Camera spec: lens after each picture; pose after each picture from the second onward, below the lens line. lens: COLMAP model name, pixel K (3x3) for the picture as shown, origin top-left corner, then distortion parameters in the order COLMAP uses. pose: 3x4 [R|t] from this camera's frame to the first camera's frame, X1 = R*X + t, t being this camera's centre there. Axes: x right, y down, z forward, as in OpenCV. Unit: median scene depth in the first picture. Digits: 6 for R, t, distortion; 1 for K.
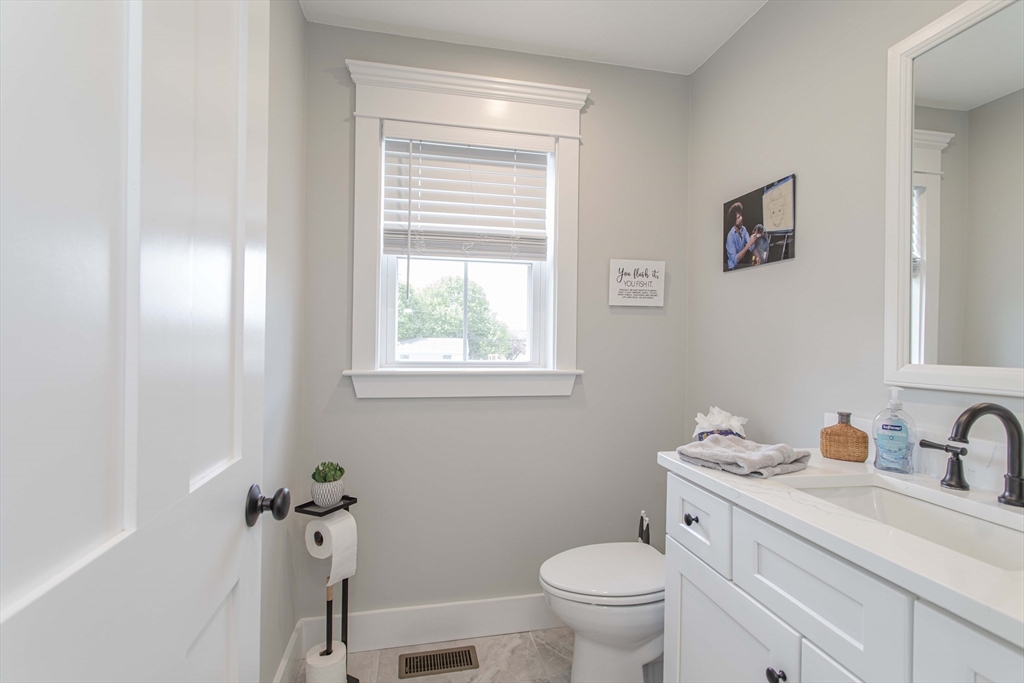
lens RADIAL K [[489.6, 0, 508.6], [0, 489.6, 341.3], [0, 0, 1]] dist [0.000275, 0.002621]
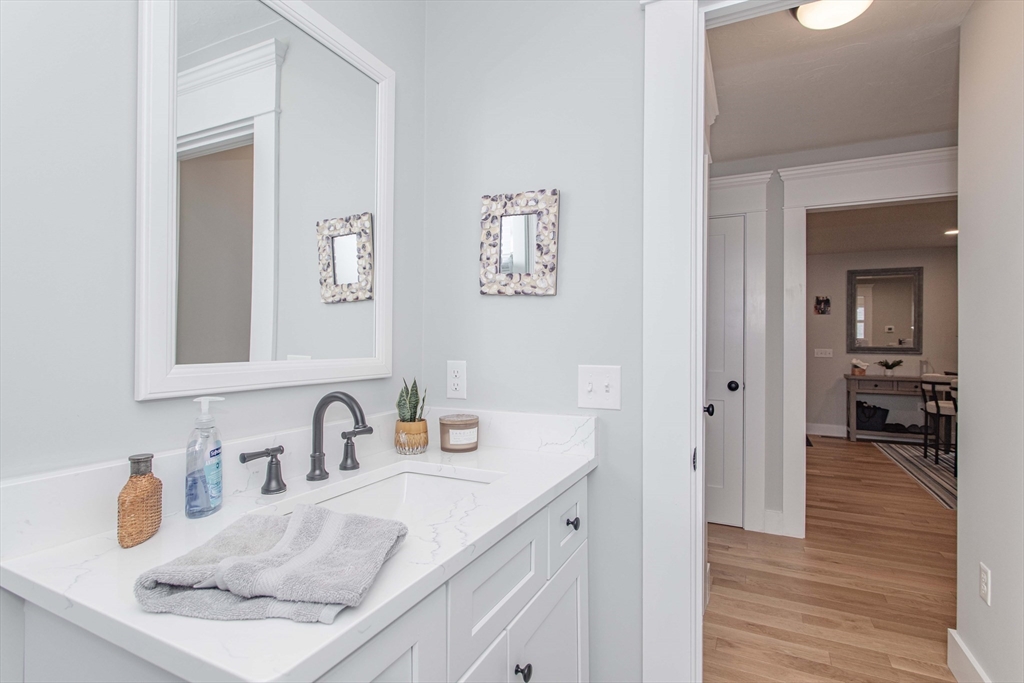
lens RADIAL K [[489.6, 0, 517.3], [0, 489.6, 342.3], [0, 0, 1]] dist [0.000275, 0.002621]
pose [[-0.791759, -0.007817, 0.610783, -0.022478], [-0.008411, 0.999963, 0.001895, 0.008087], [-0.610775, -0.003637, -0.791796, 1.454168]]
